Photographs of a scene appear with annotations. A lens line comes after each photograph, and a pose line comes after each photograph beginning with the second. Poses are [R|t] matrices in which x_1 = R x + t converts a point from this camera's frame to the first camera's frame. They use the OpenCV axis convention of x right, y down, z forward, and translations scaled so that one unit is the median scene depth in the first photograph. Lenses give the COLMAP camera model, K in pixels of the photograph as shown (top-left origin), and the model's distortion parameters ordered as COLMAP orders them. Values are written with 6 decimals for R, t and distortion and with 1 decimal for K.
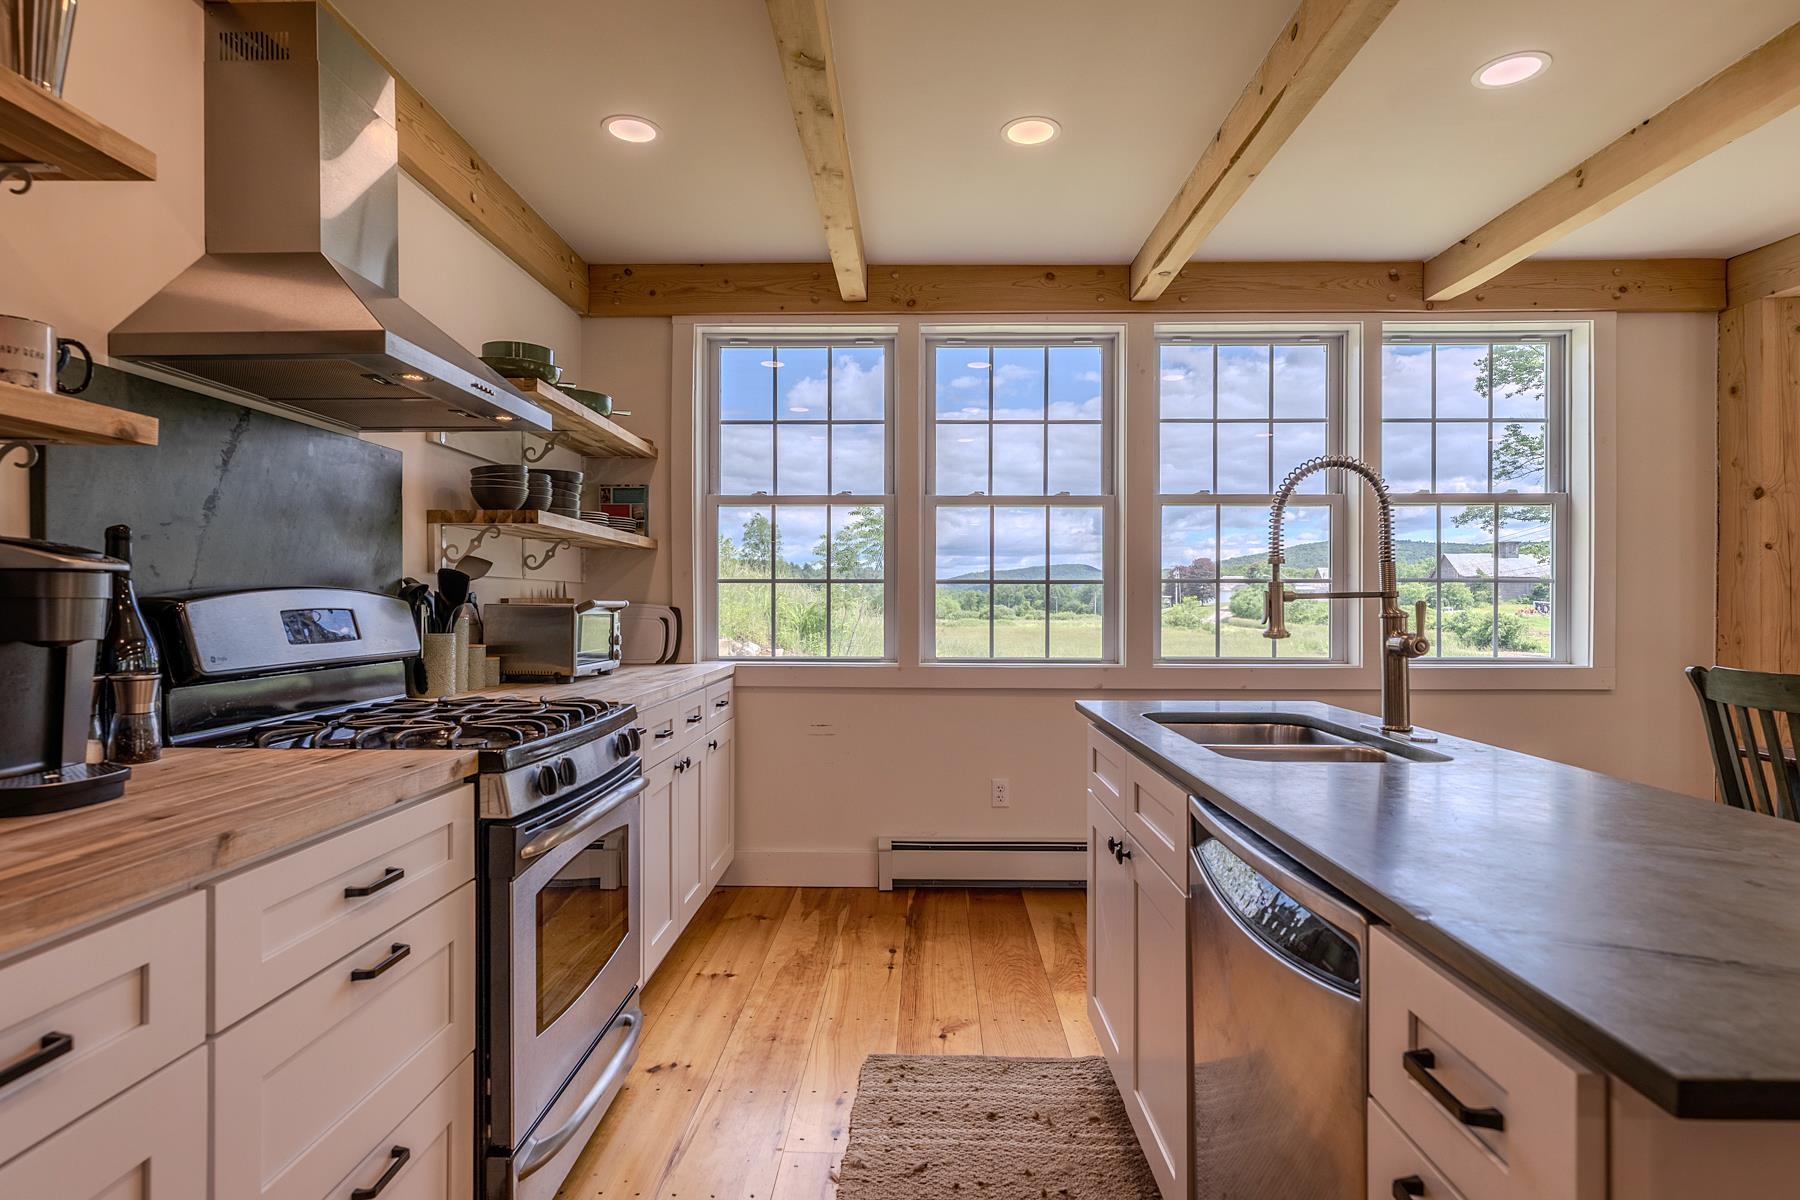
lens RADIAL K [[1061.4, 0, 893.8], [0, 1061.4, 592.8], [0, 0, 1]] dist [0.005928, 0.000516]
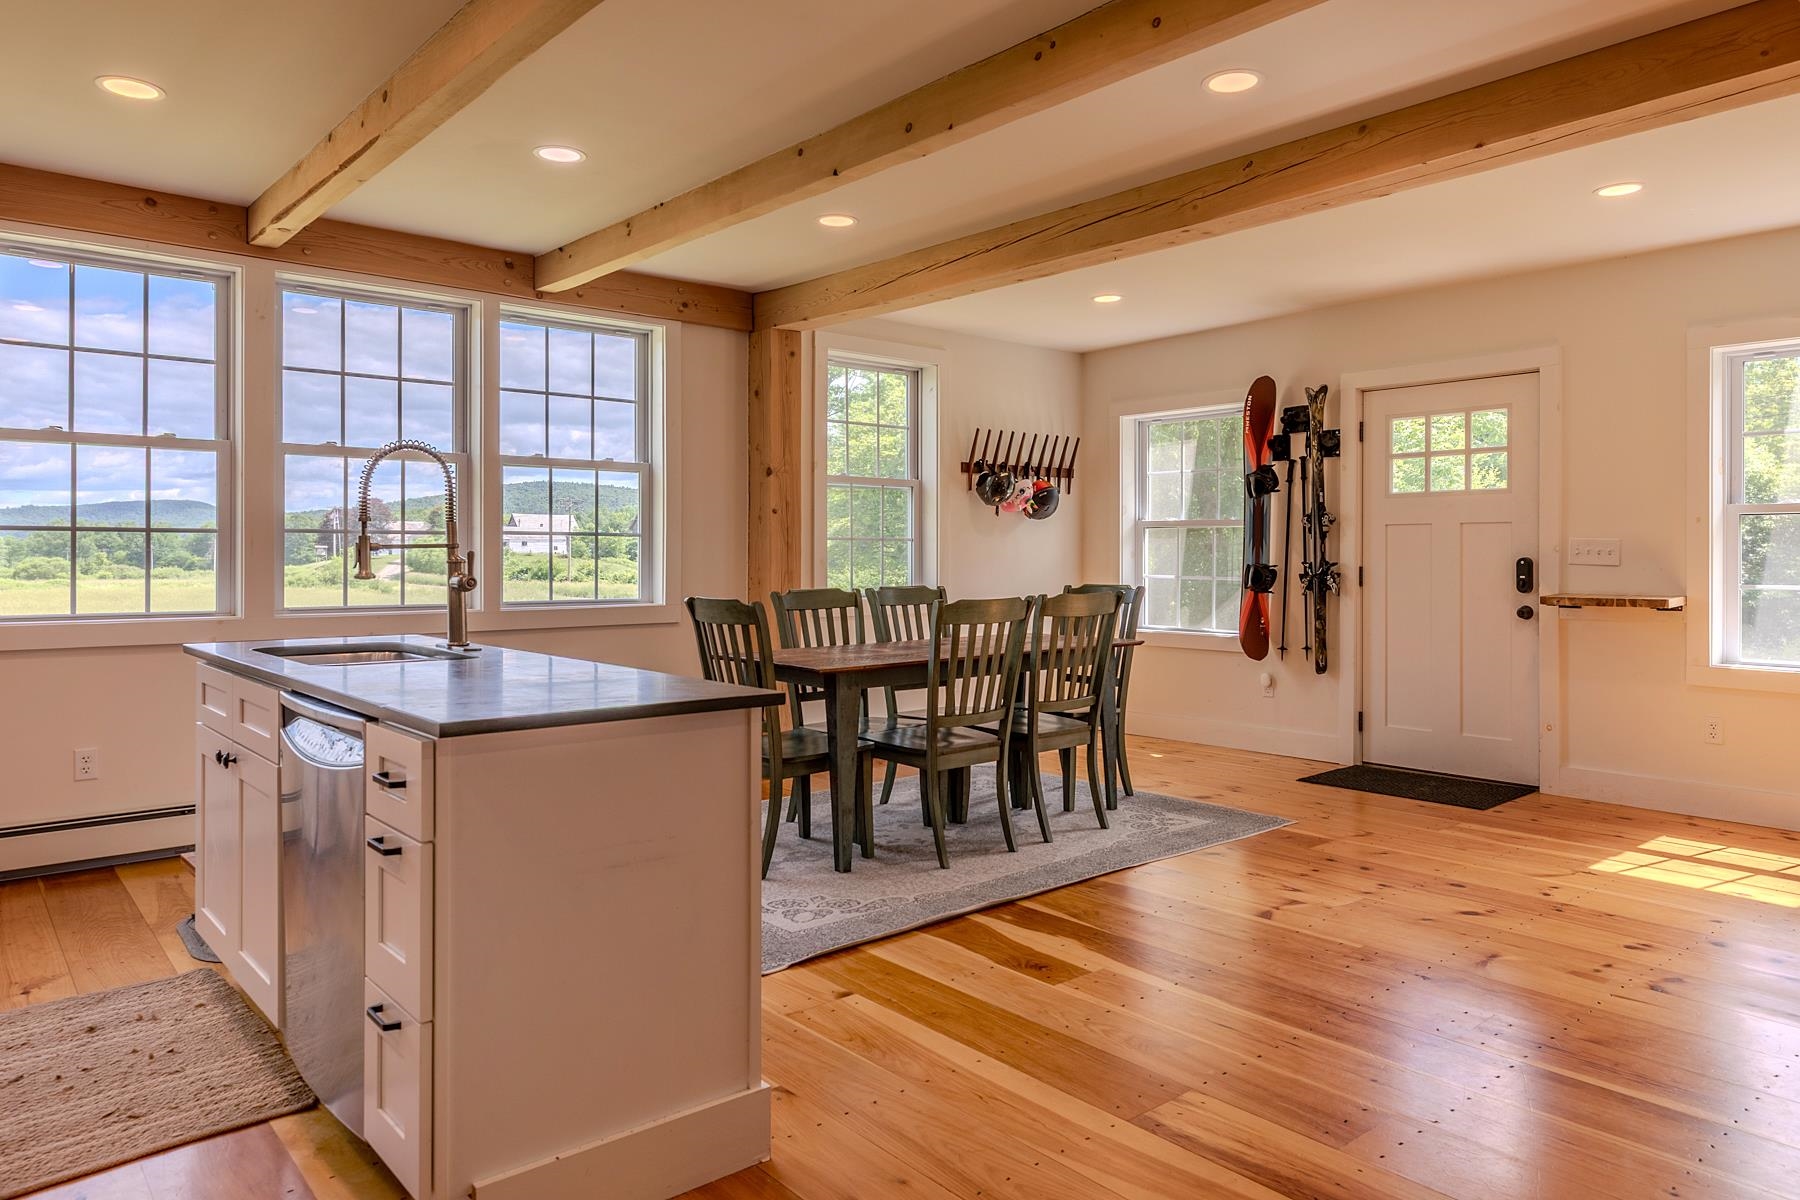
lens RADIAL K [[1165.8, 0, 898.9], [0, 1165.8, 557.2], [0, 0, 1]] dist [0.007080, 0.003574]
pose [[0.752810, -0.002373, 0.658233, -0.036168], [-0.005831, 0.999930, 0.010273, -0.001034], [-0.658212, -0.011572, 0.752744, -0.211074]]
